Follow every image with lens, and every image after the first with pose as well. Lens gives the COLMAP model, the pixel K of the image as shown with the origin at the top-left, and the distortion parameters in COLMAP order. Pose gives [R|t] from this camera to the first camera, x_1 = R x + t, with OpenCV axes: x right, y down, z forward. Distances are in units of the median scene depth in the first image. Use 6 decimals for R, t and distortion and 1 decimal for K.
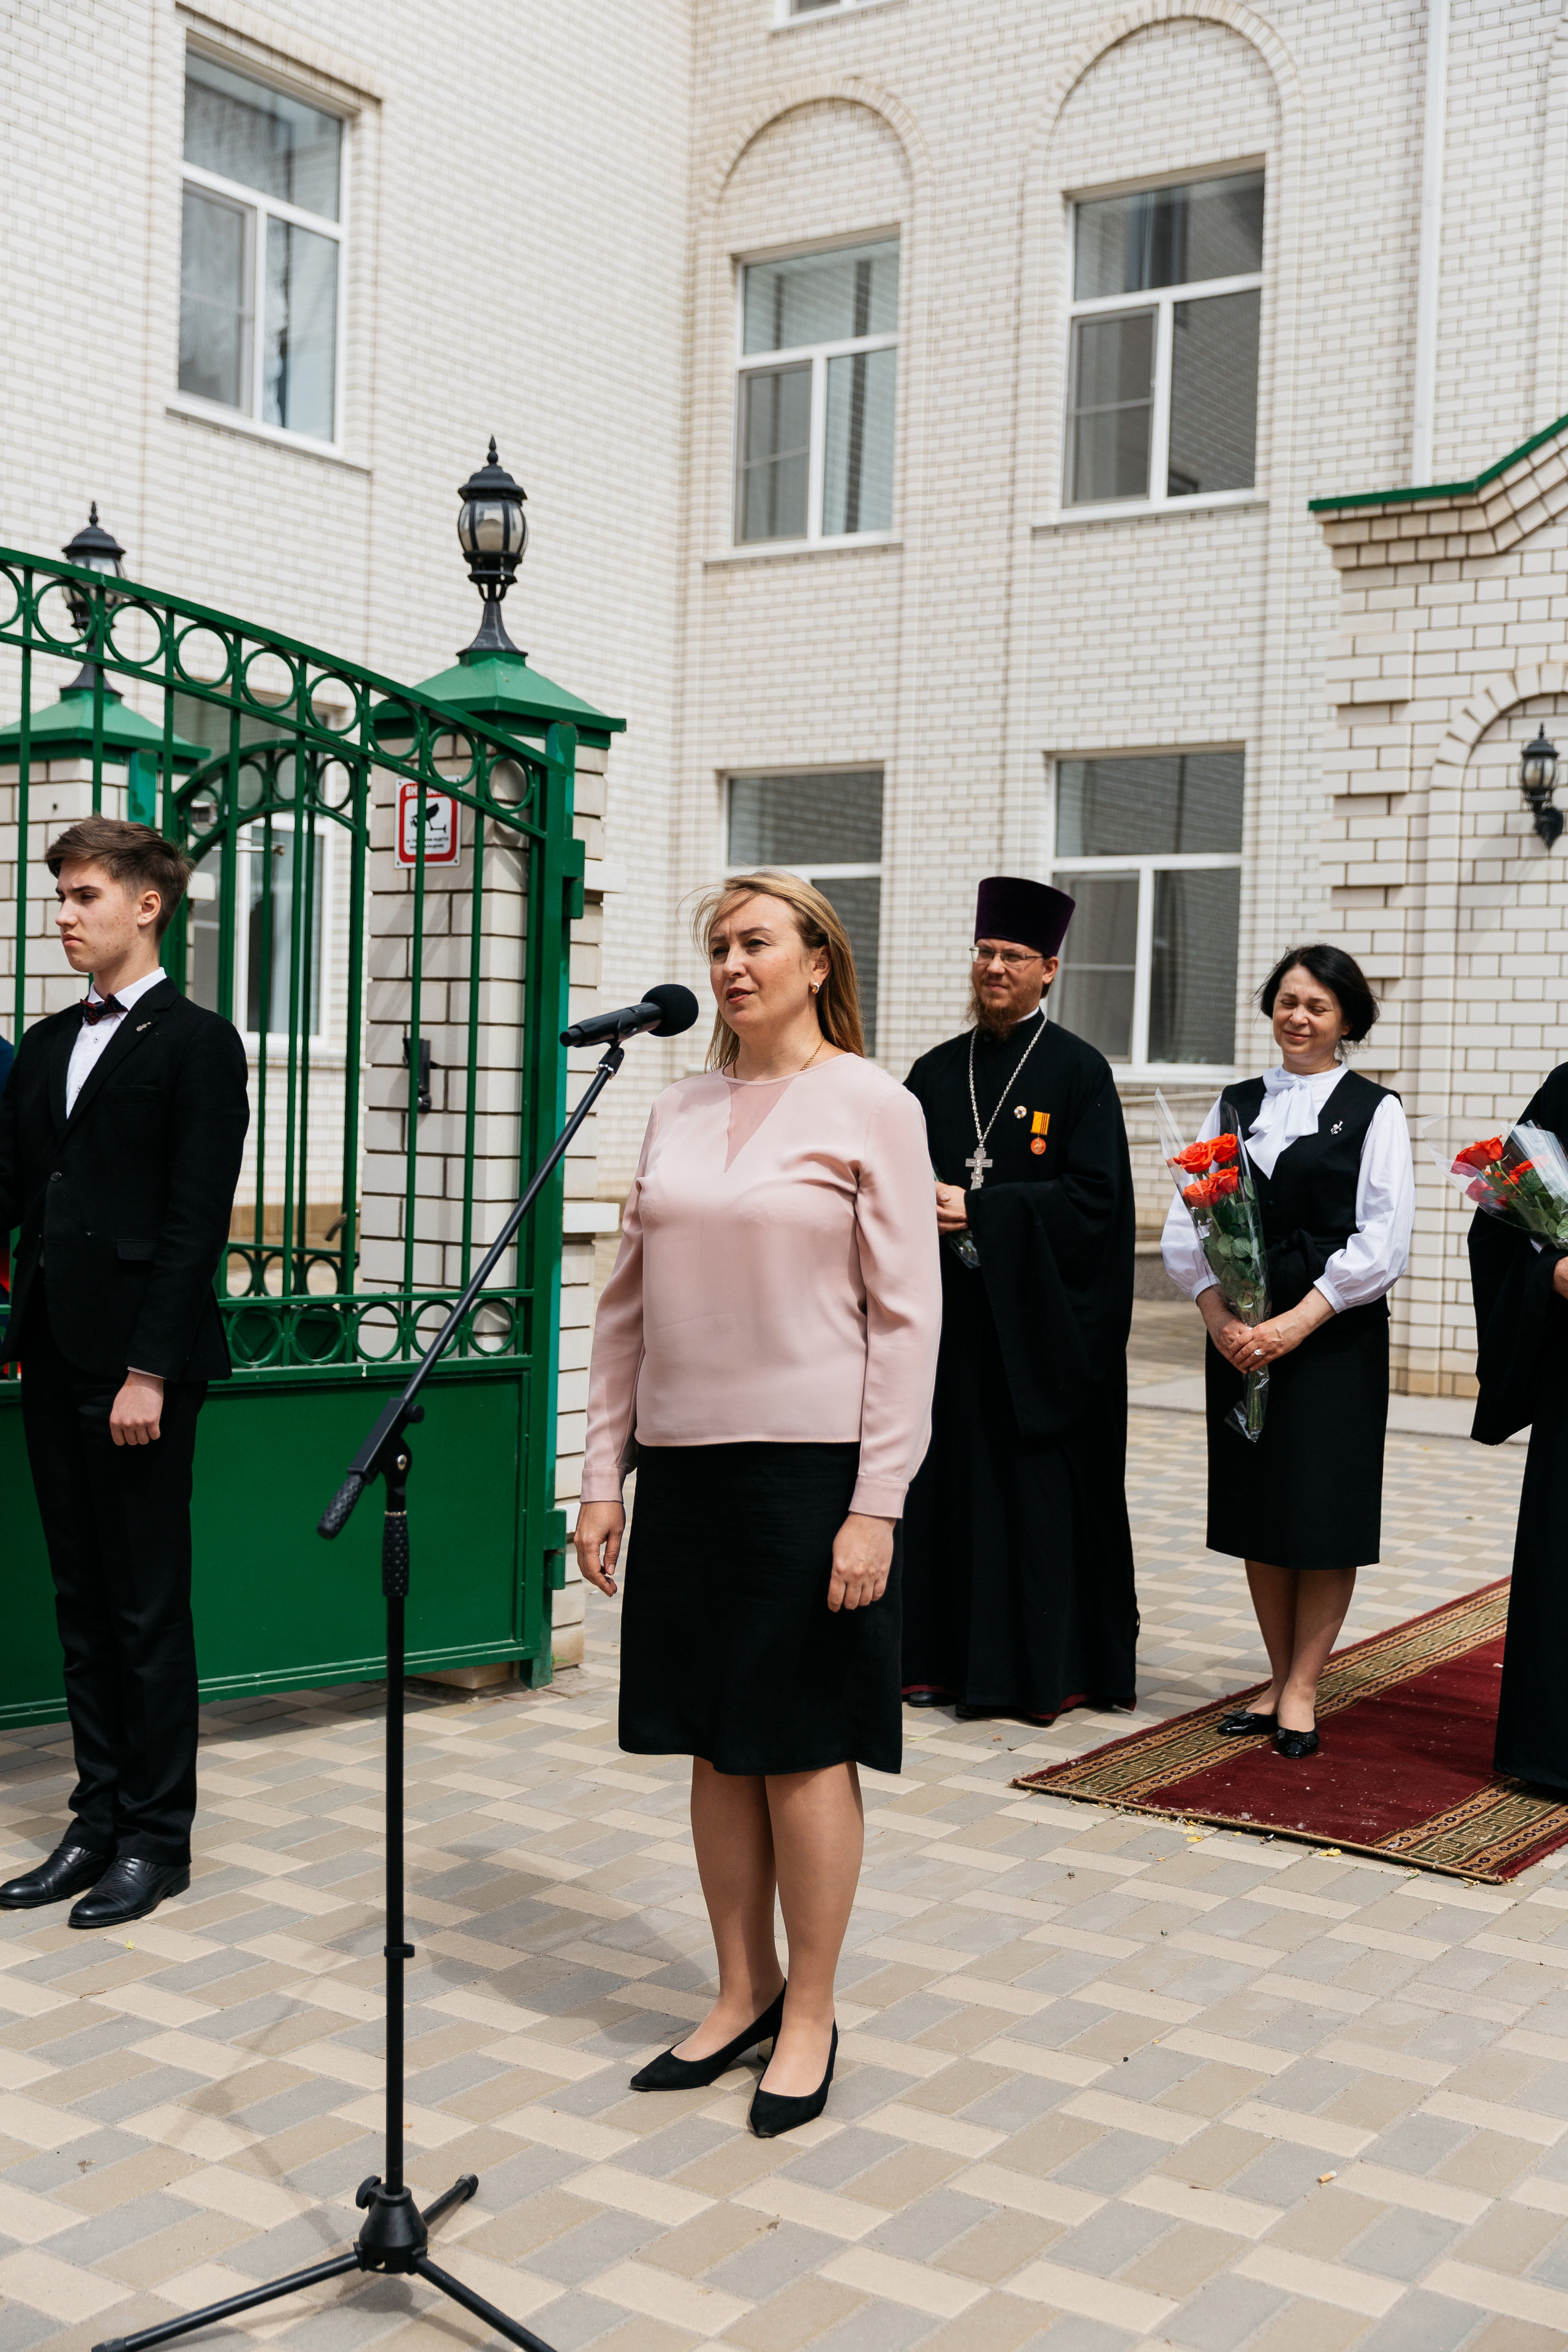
lens RADIAL K [[2673.8, 0, 784.0], [0, 2673.8, 1176.0], [0, 0, 1]] dist [0.002659, -0.002538]
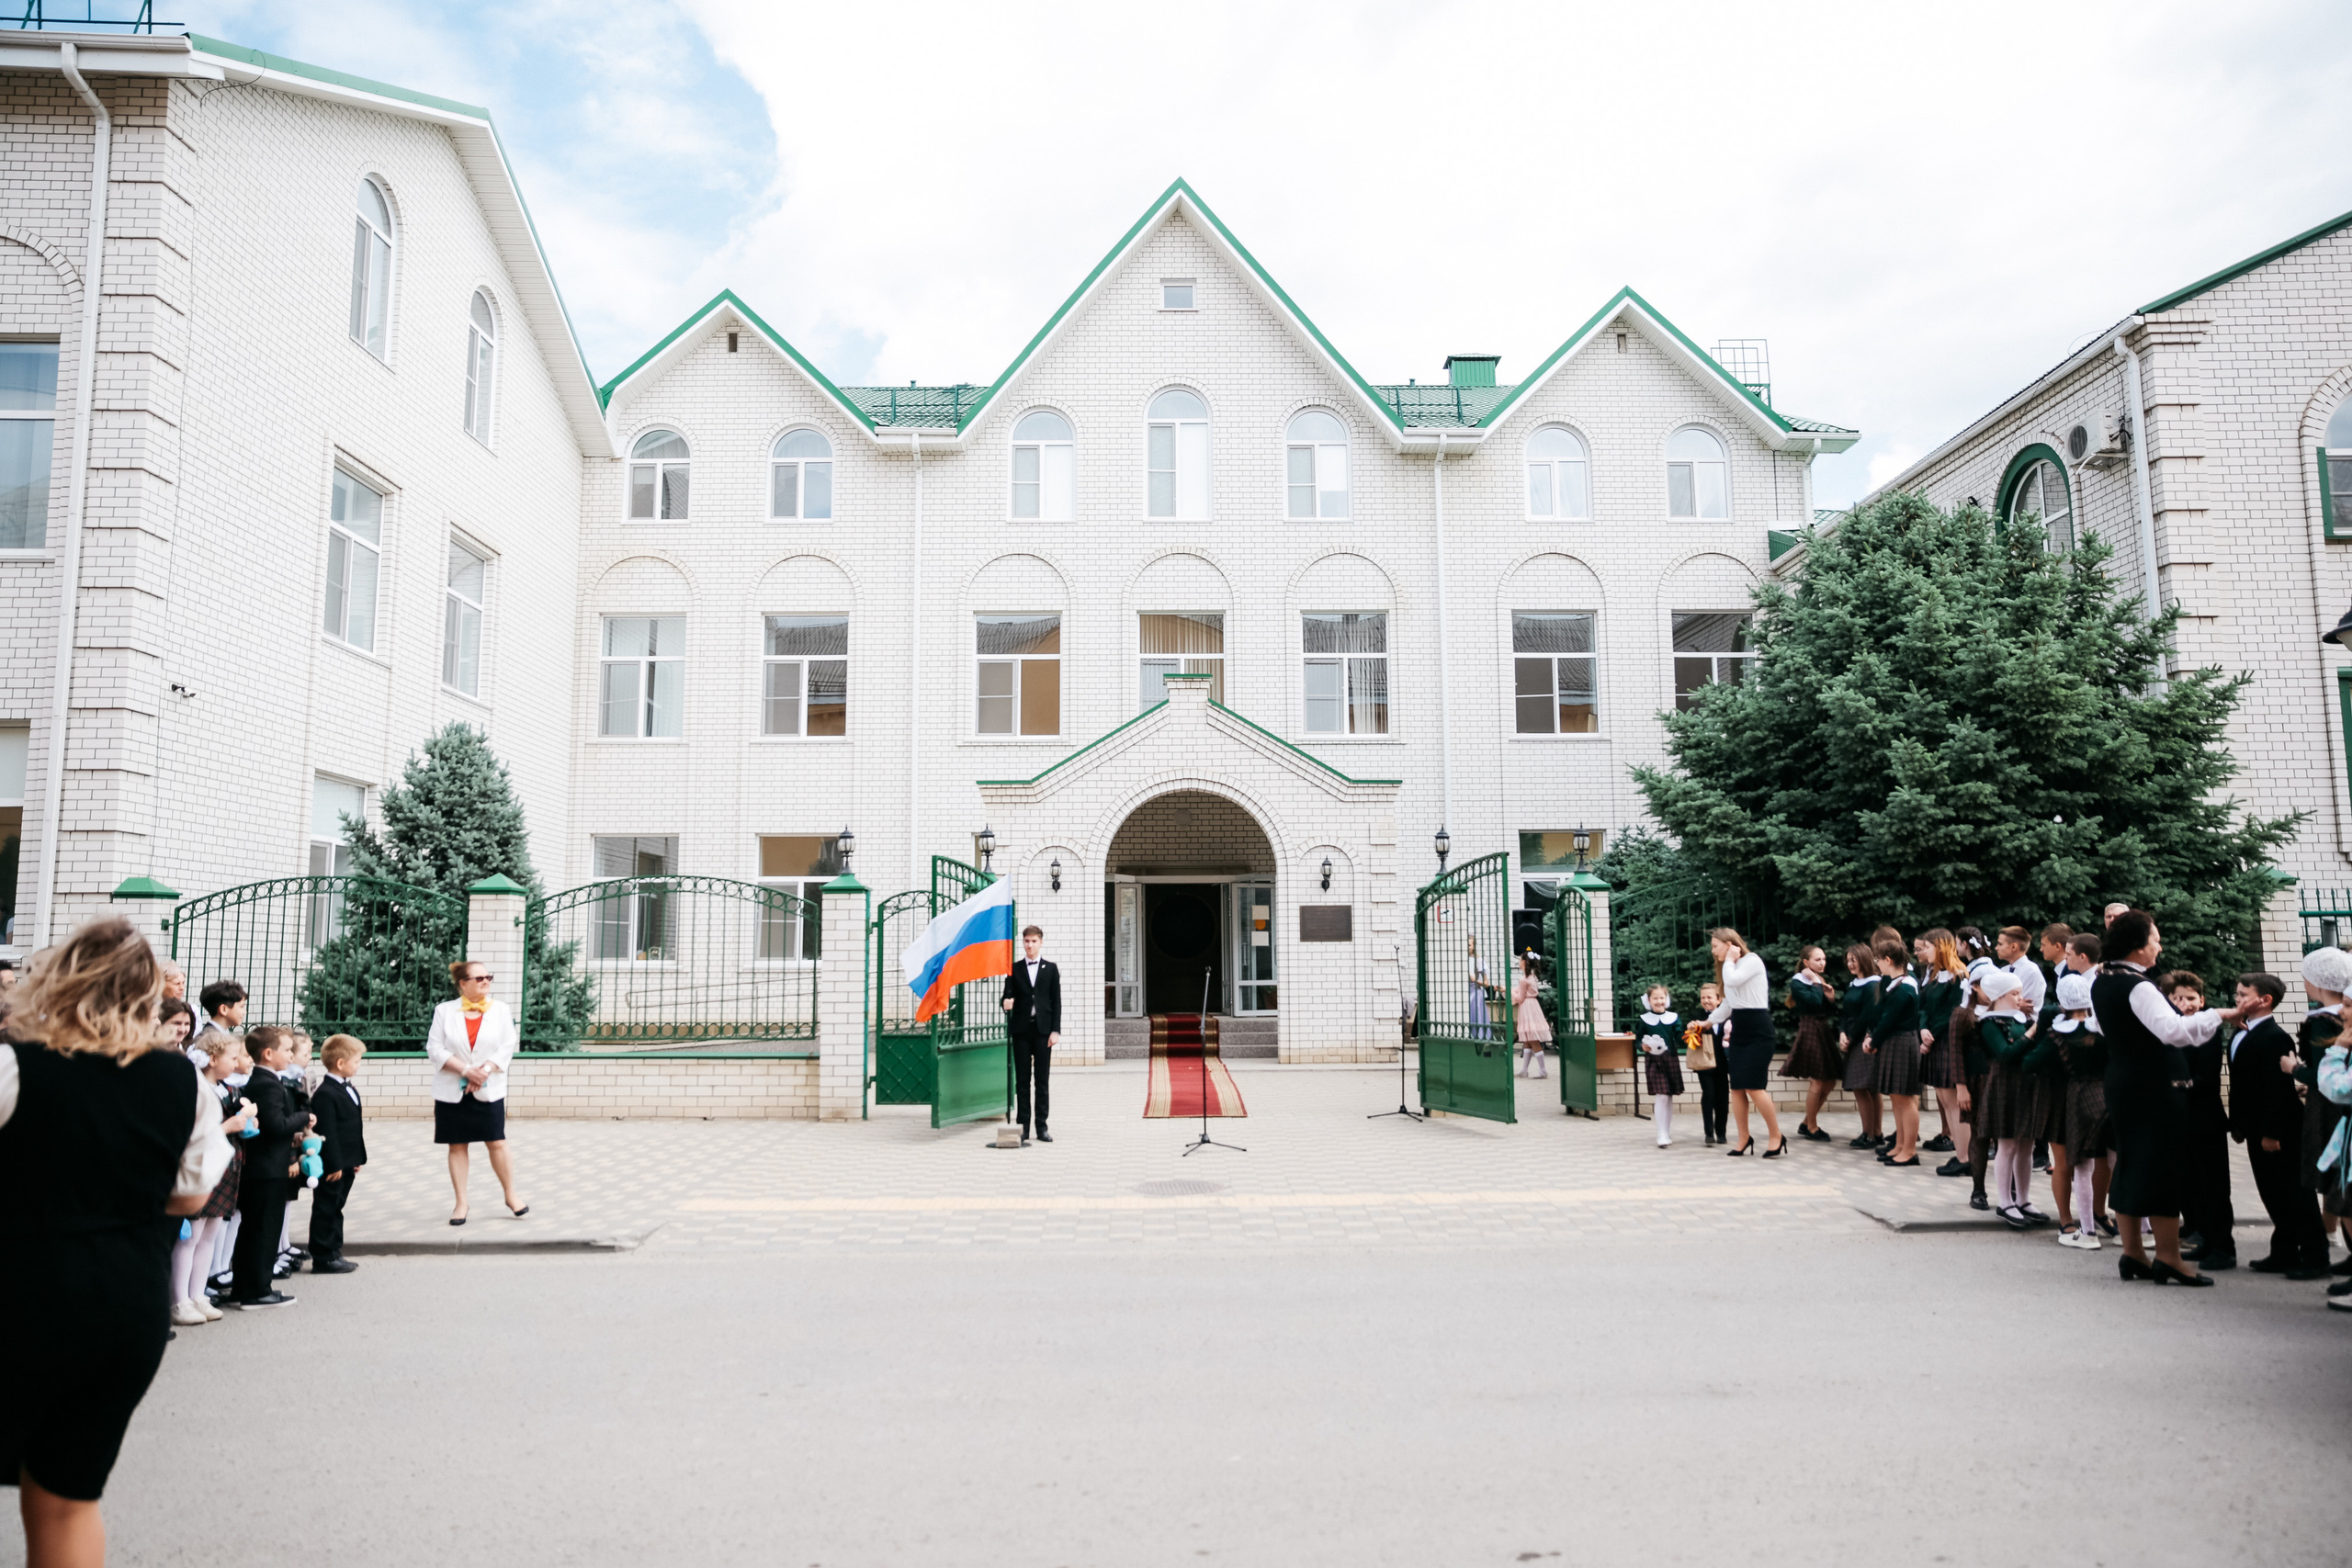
lens RADIAL K [[1610.9, 0, 1176.0], [0, 1610.9, 784.0], [0, 0, 1]] dist [-0.078029, 0.098738]
pose [[0.809022, 0.034820, 0.586745, -0.737043], [0.048276, 0.990935, -0.125372, -0.001030], [-0.585792, 0.129755, 0.800007, -0.661105]]
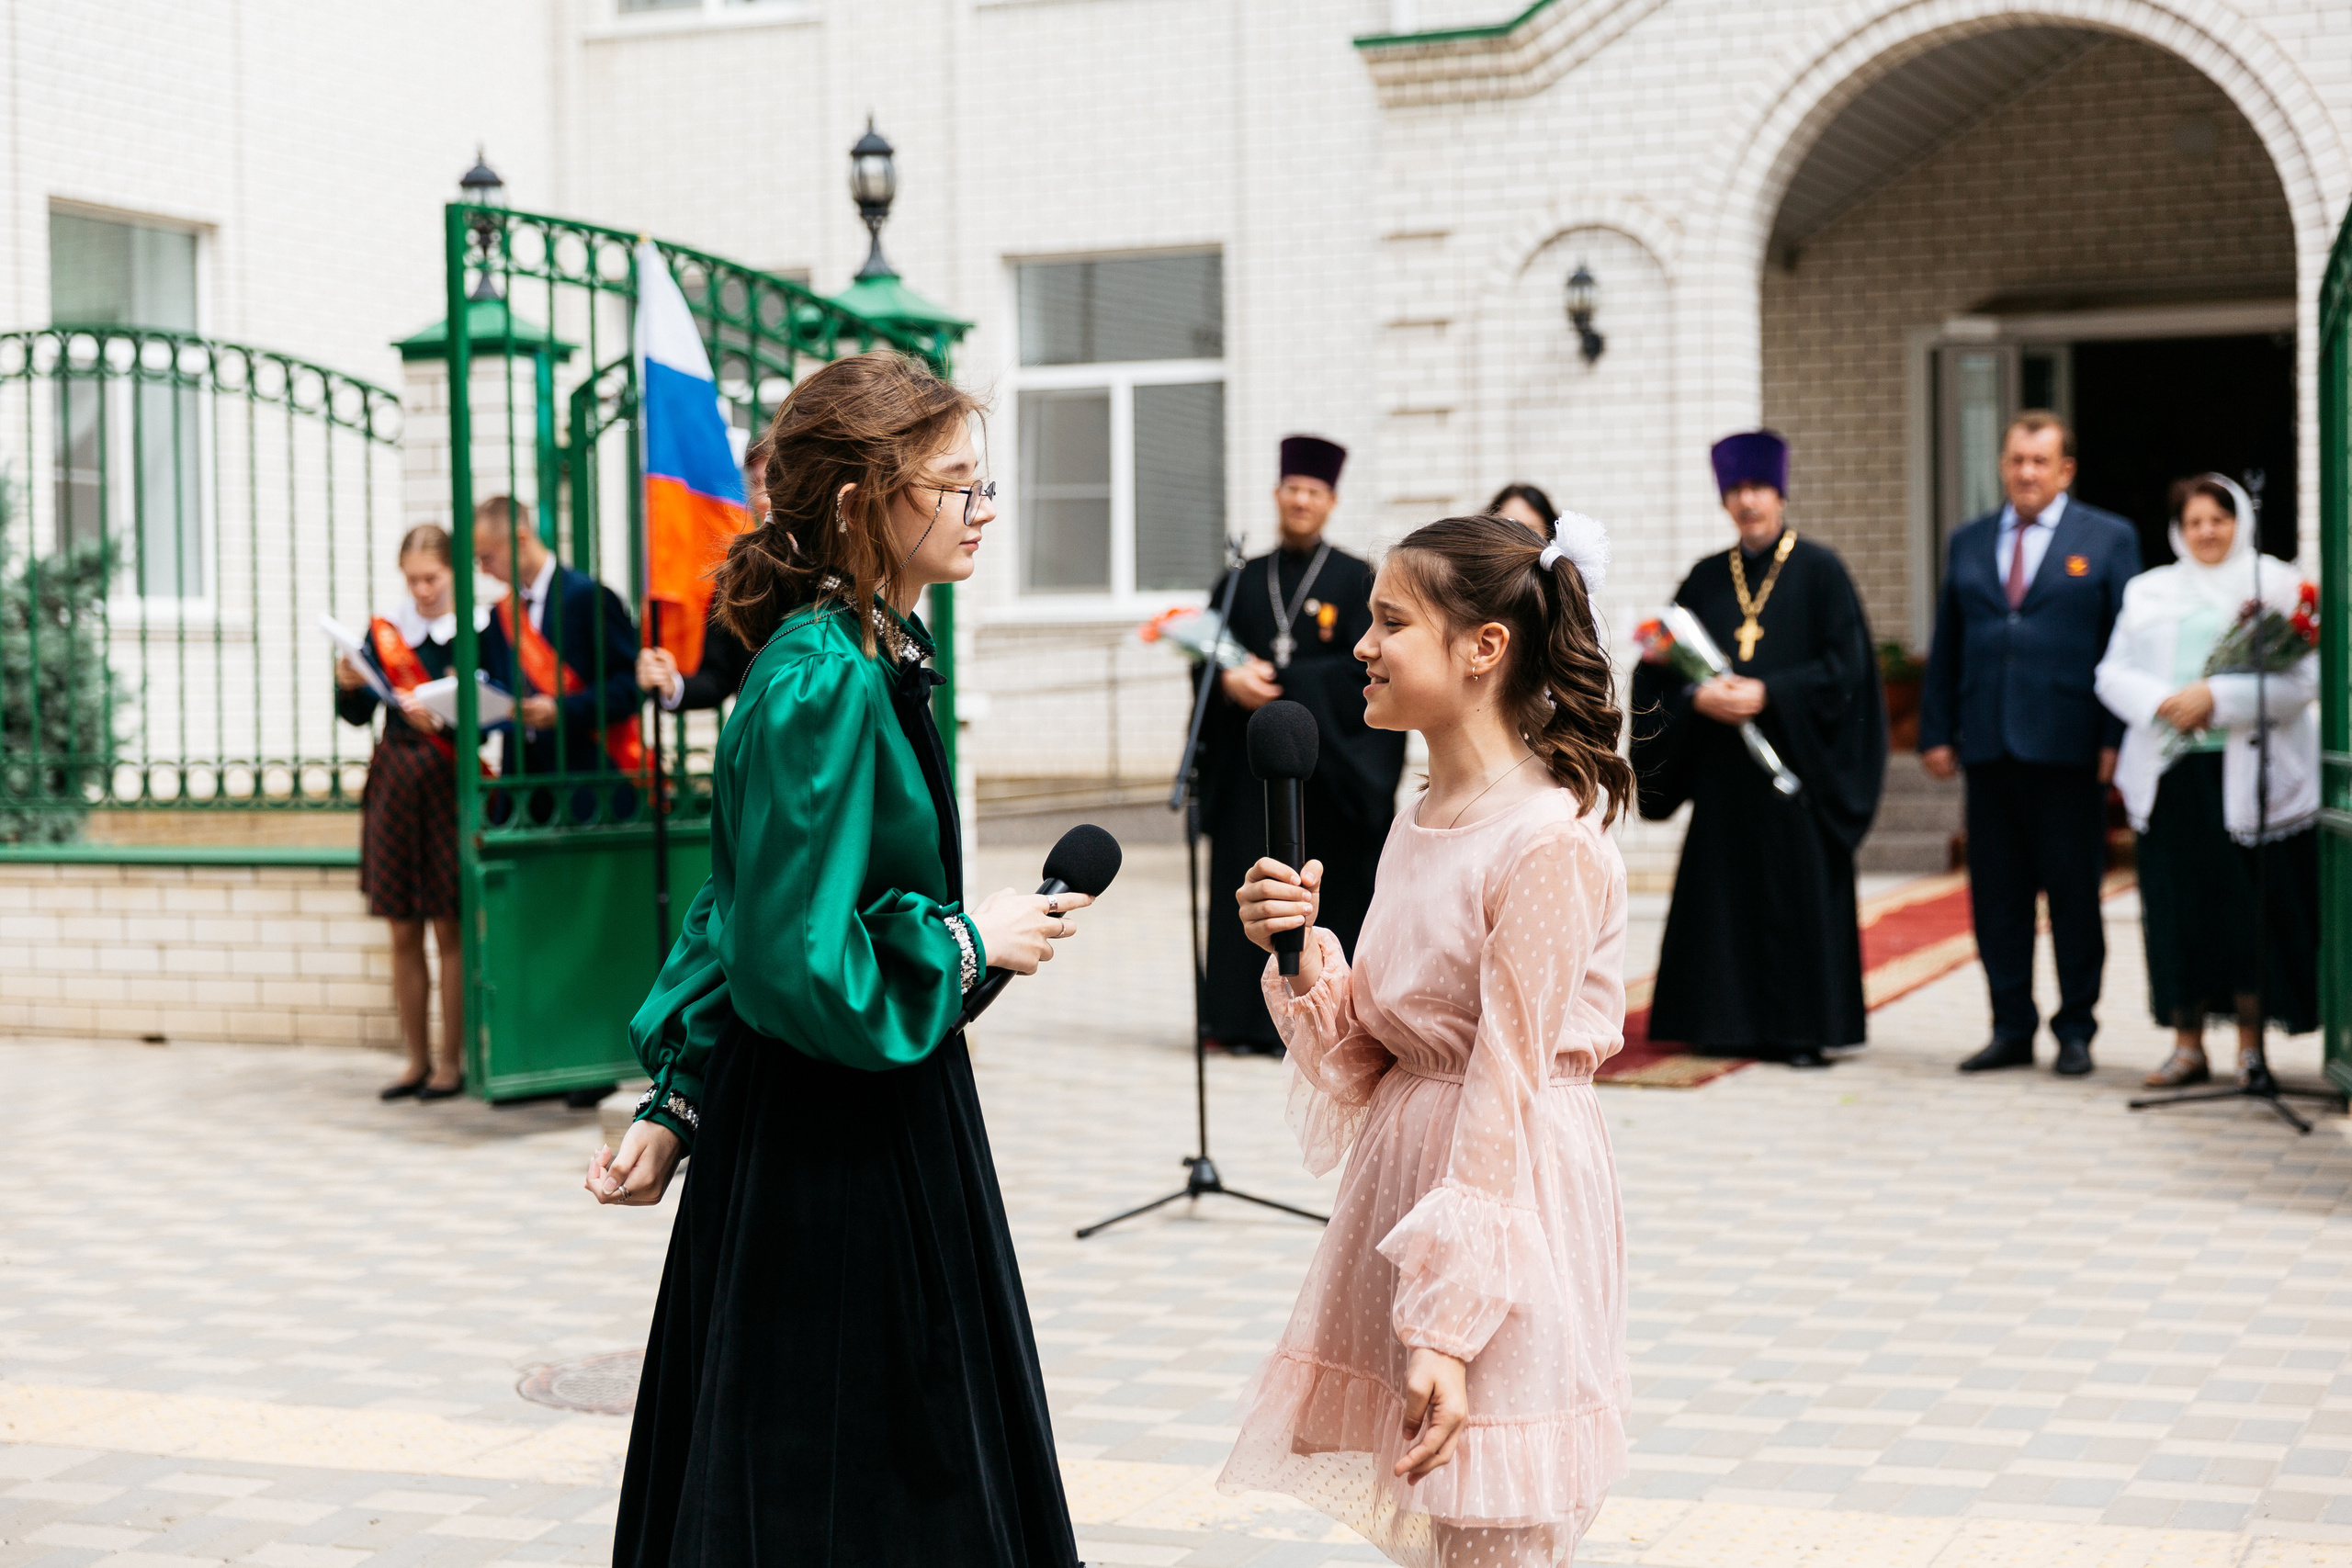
lens RADIAL K [[3891.7, 0, 1176.0], [0, 3891.7, 784.0], [0, 0, 1]] dist [0.020152, -0.134403]
pose [[0.977538, -0.049368, 0.204894, -0.196675], [0.049600, 0.998761, 0.004004, 0.027373], [-0.204838, 0.006249, 0.978776, -0.469498]]
